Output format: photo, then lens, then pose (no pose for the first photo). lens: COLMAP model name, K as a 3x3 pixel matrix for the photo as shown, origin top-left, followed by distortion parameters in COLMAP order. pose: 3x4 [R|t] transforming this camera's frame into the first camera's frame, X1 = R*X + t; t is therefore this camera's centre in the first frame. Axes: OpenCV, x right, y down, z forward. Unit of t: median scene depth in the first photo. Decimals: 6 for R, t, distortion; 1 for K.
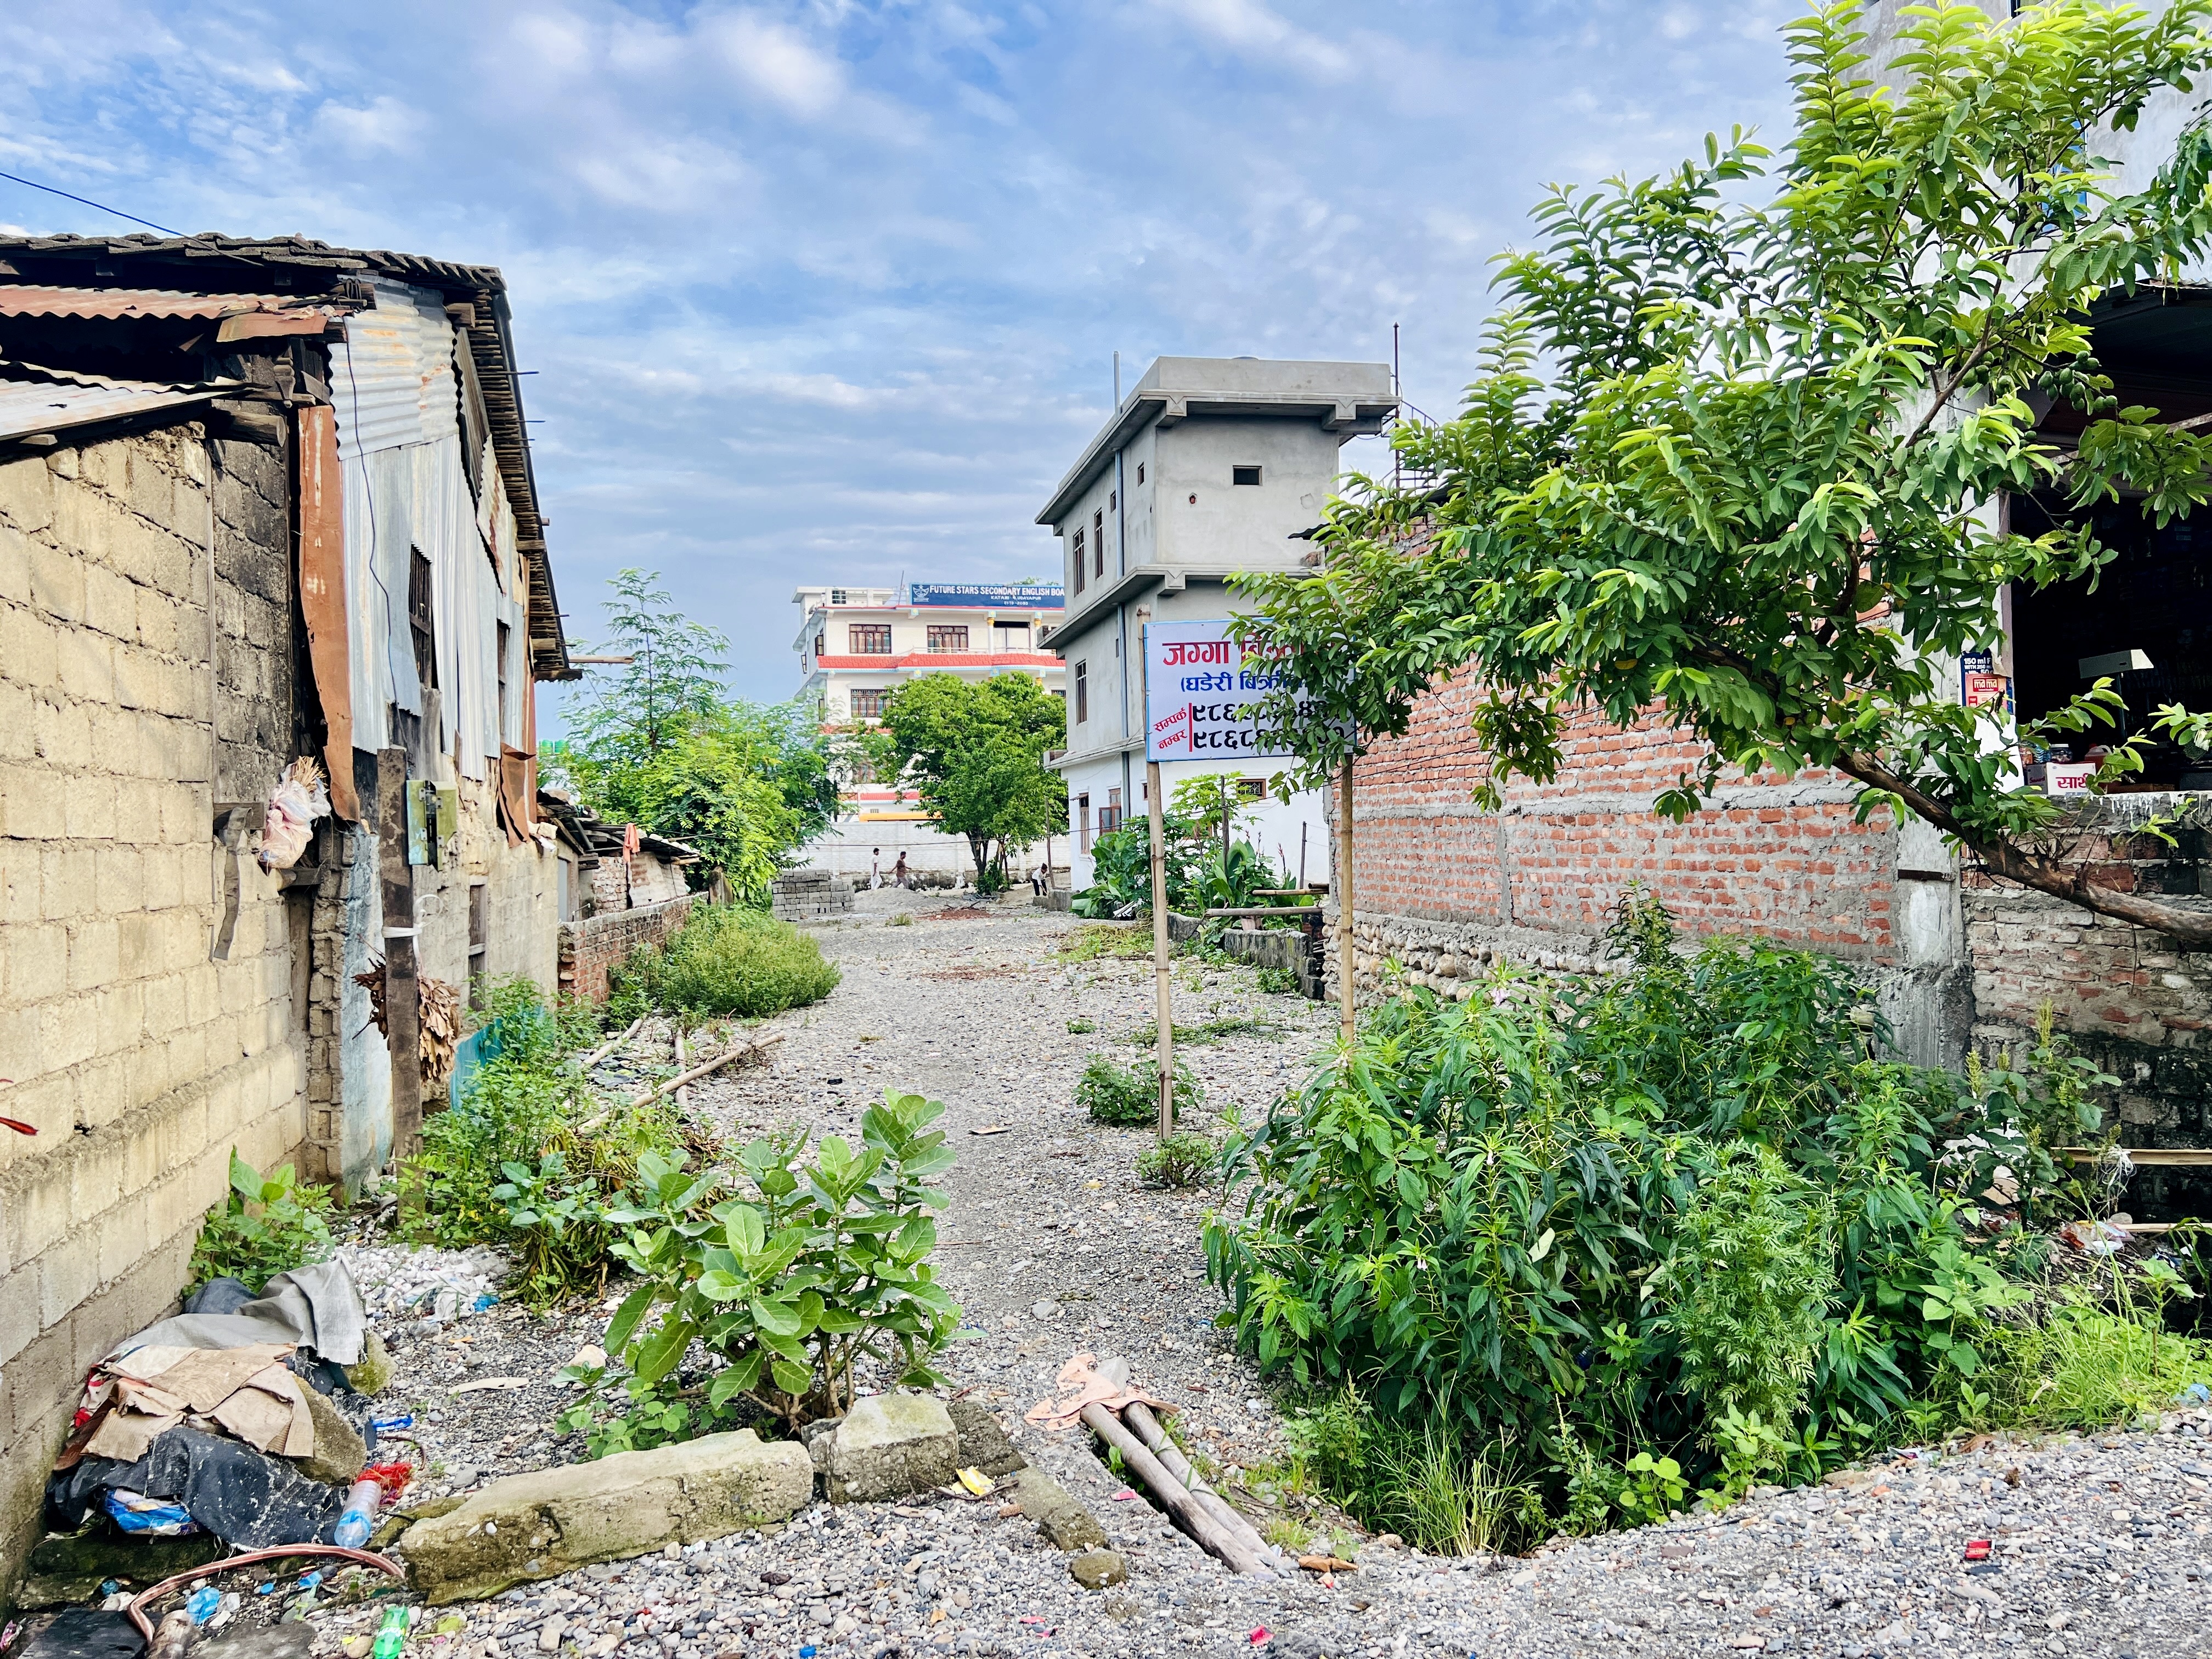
lens RADIAL K [[1699.2, 0, 1093.7], [0, 1699.2, 838.4], [0, 0, 1]] dist [0.004676, -0.002093]
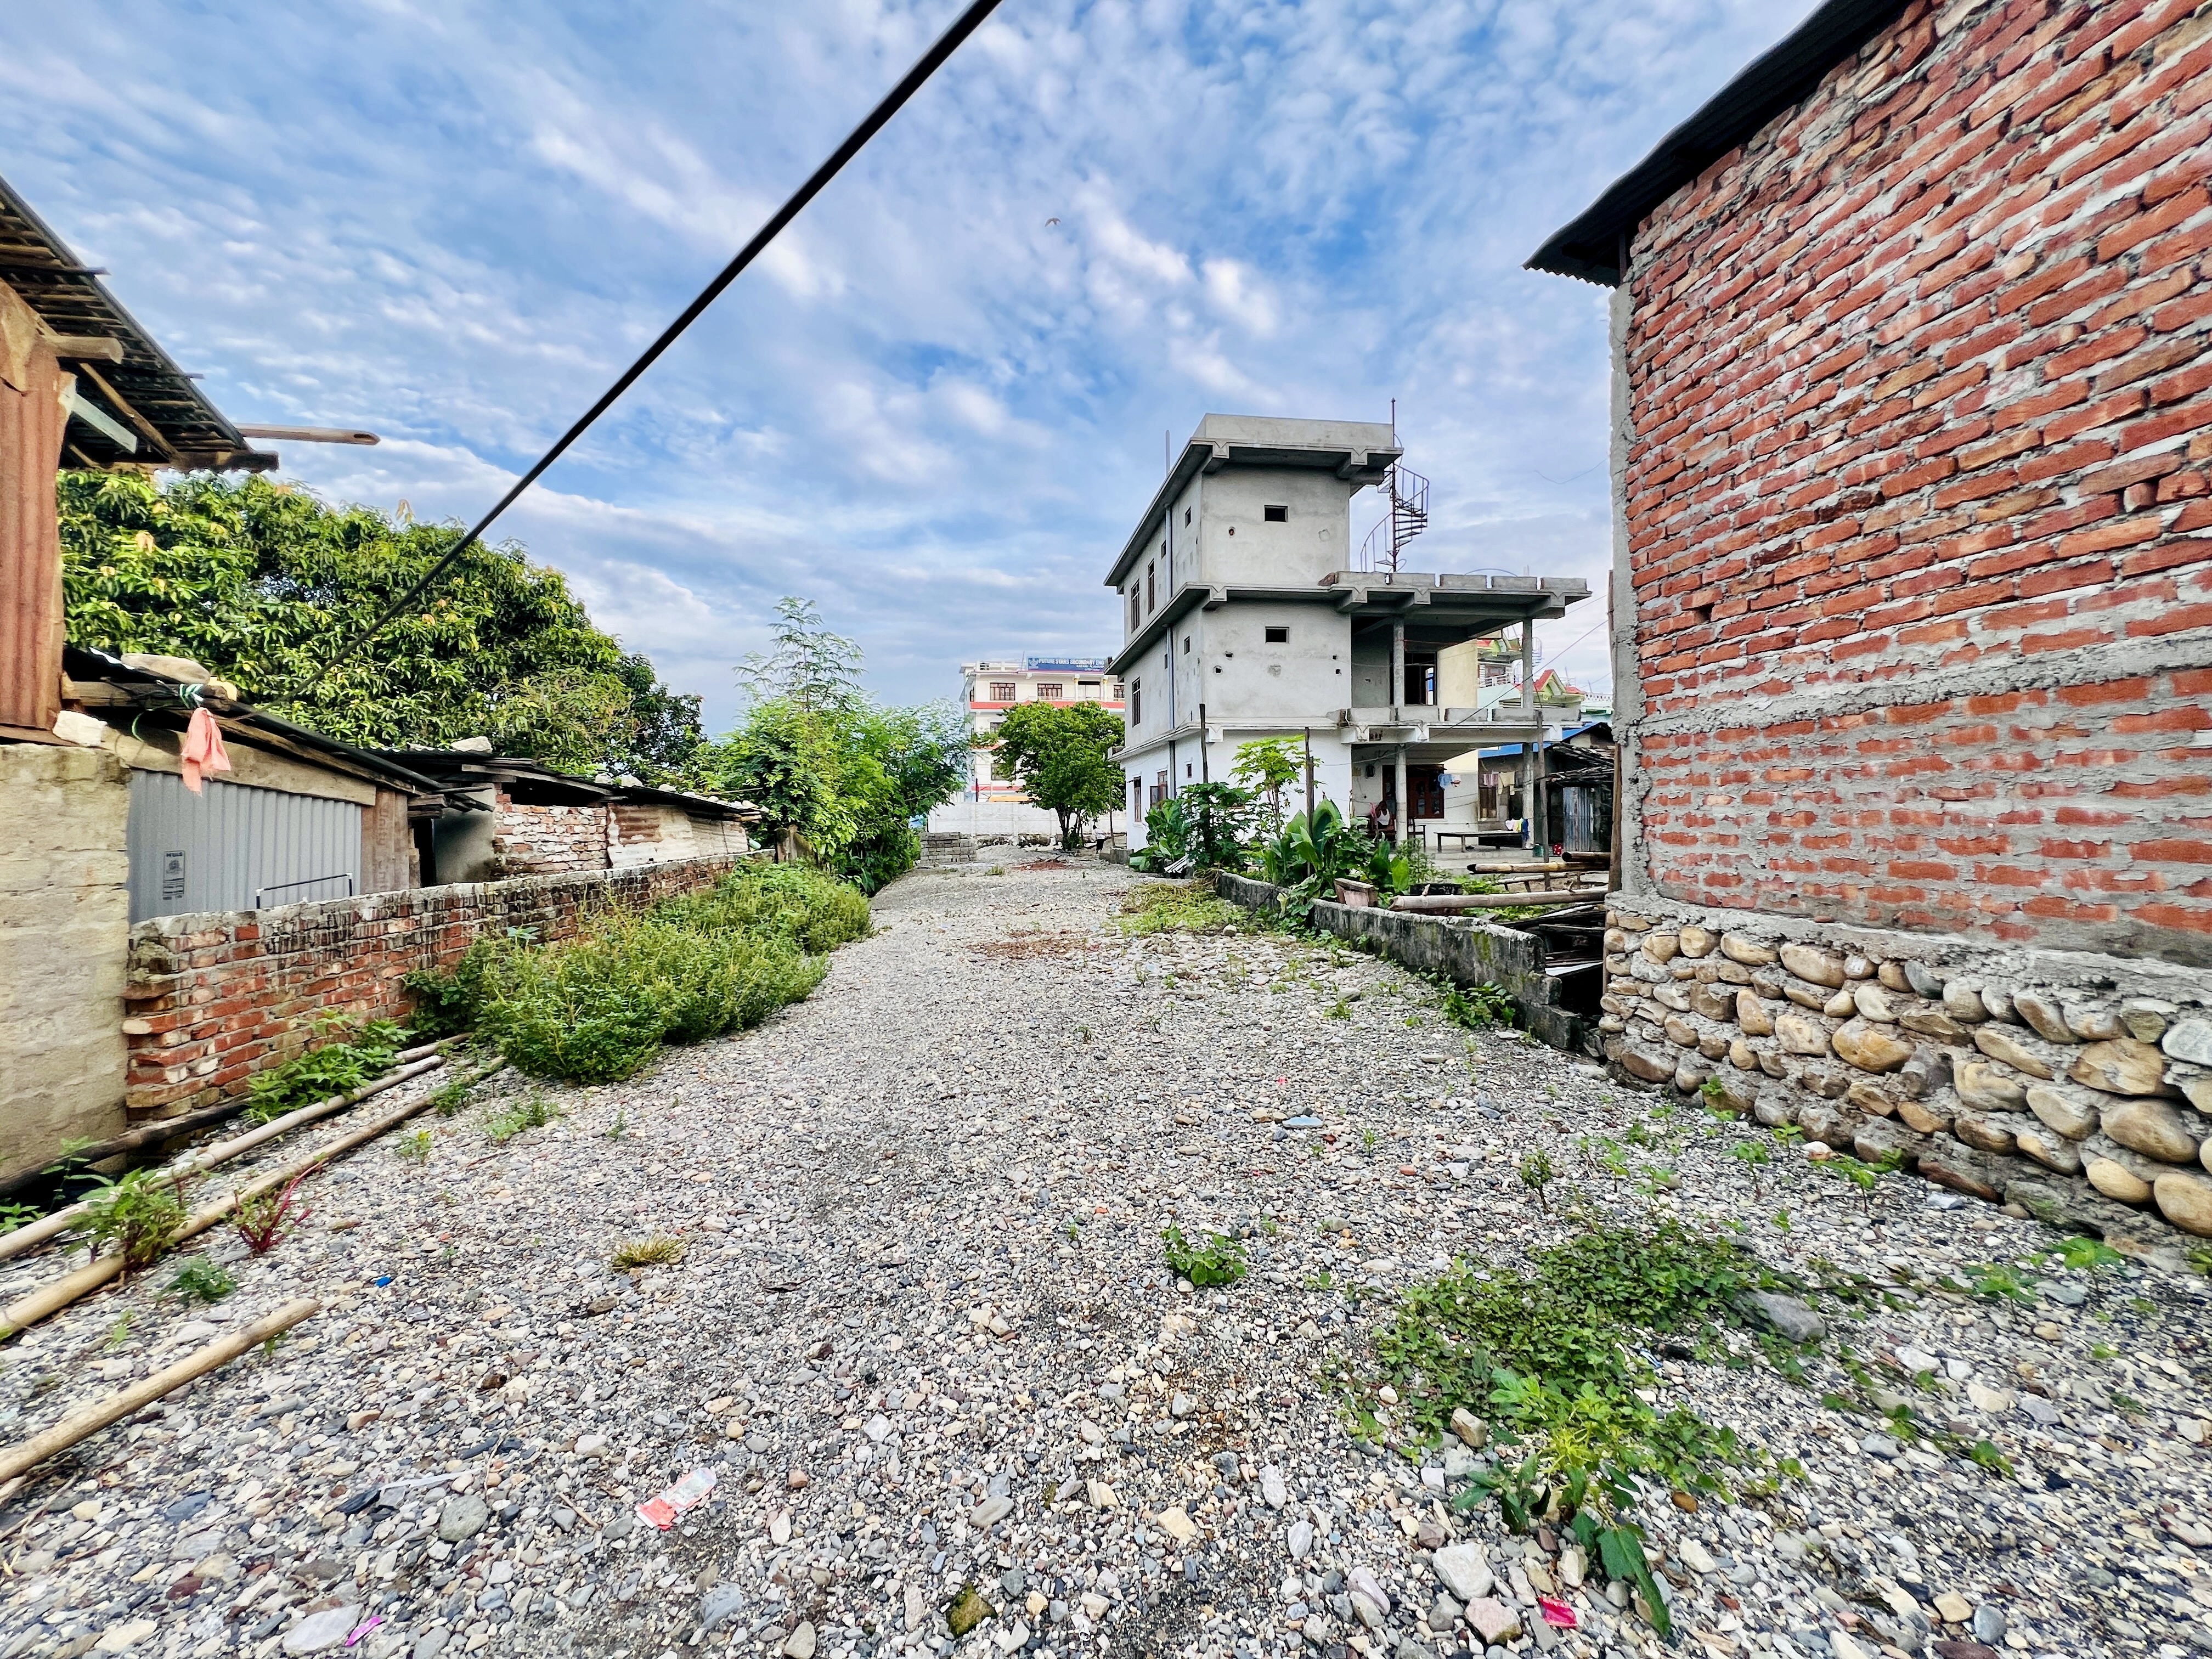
lens RADIAL K [[895.7, 0, 1123.2], [0, 895.7, 820.3], [0, 0, 1]] dist [-0.001646, -0.000121]
pose [[0.999850, 0.011043, -0.013349, -0.006917], [-0.011035, 0.999939, 0.000630, 0.006873], [0.013355, -0.000482, 0.999911, 0.270318]]
